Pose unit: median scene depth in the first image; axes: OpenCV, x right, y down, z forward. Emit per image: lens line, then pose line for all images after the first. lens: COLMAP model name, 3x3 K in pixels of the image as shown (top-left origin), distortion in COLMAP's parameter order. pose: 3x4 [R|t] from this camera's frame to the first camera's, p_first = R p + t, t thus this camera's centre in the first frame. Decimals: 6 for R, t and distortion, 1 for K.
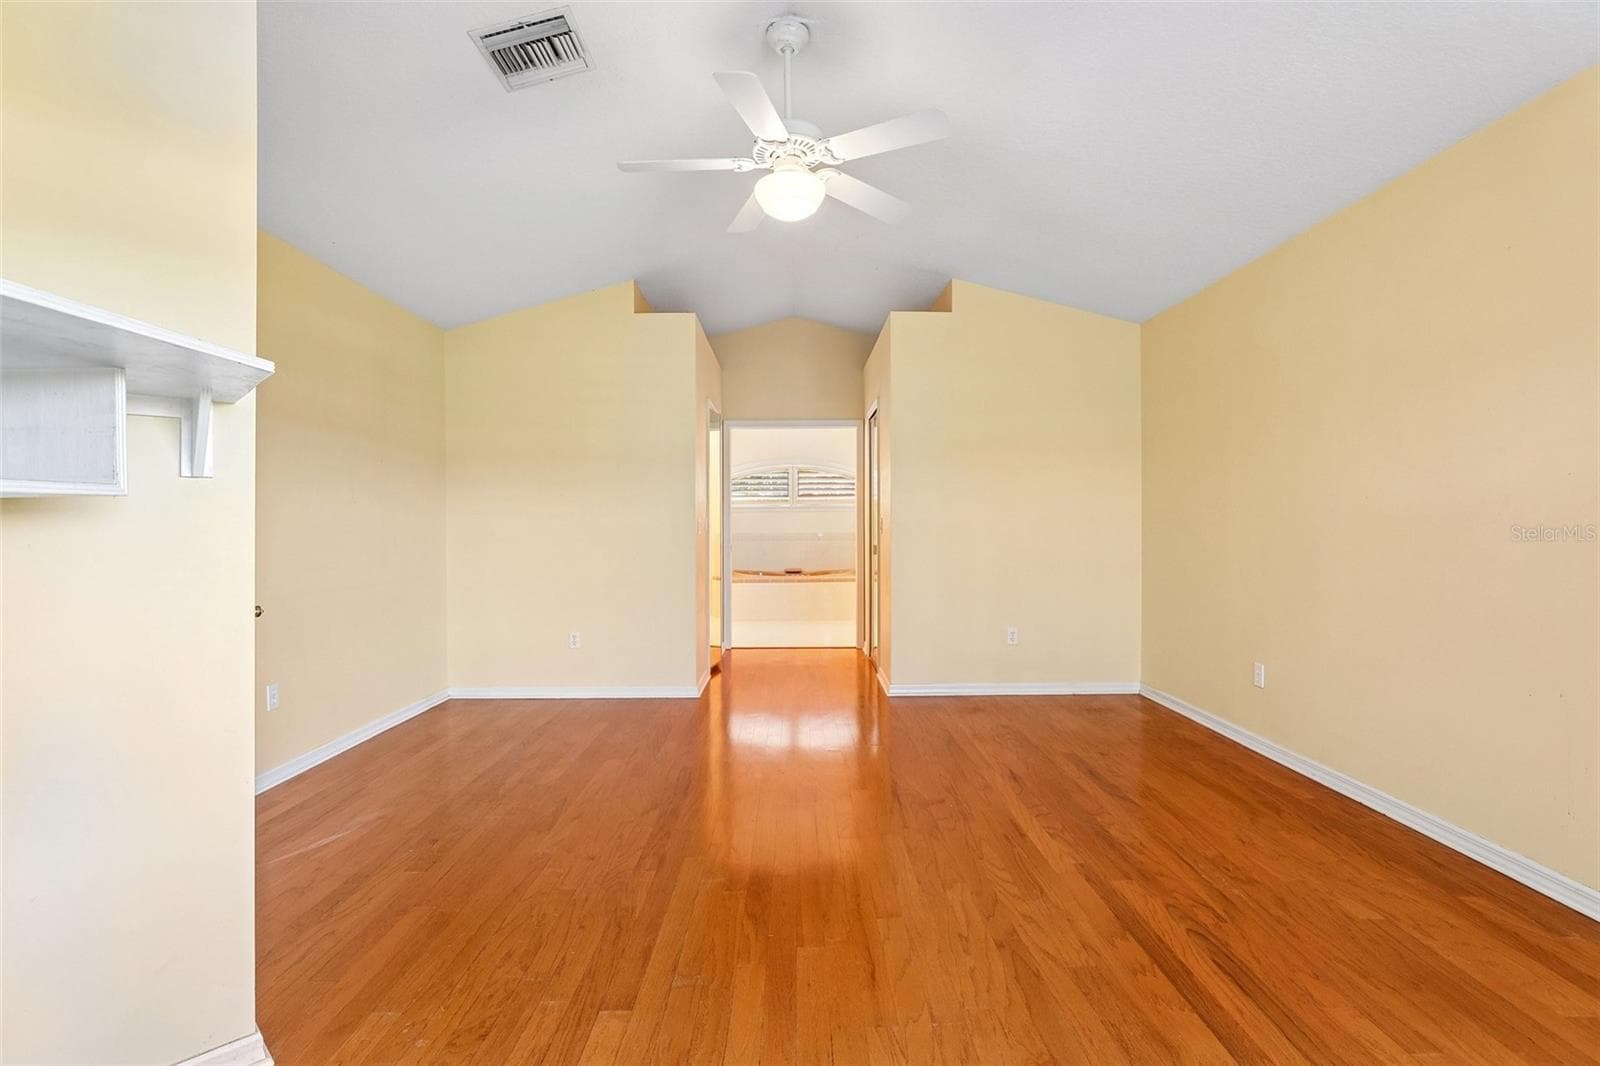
lens RADIAL K [[756.8, 0, 800.4], [0, 756.8, 518.4], [0, 0, 1]] dist [-0.043208, 0.020330]
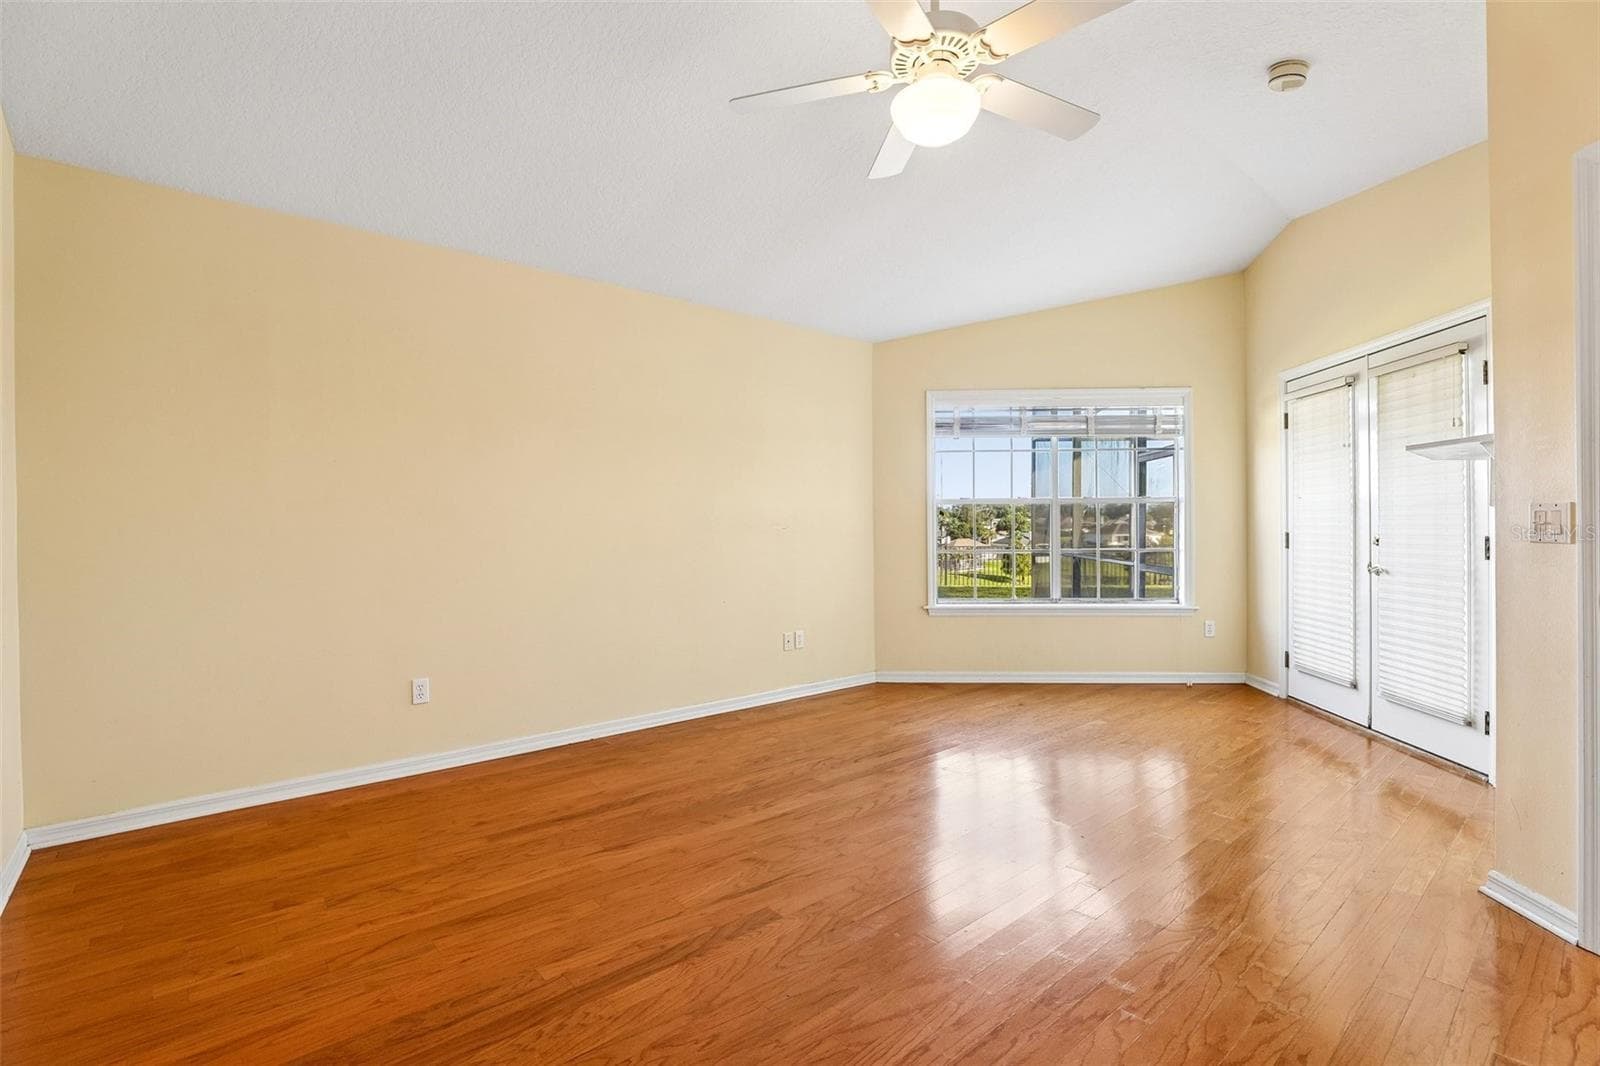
lens RADIAL K [[751.8, 0, 801.8], [0, 751.8, 534.3], [0, 0, 1]] dist [-0.040082, 0.012724]
pose [[-0.643742, -0.004437, 0.765229, -0.522709], [0.002603, 0.999965, 0.007989, 0.013163], [-0.765238, 0.007135, -0.643708, 1.625468]]
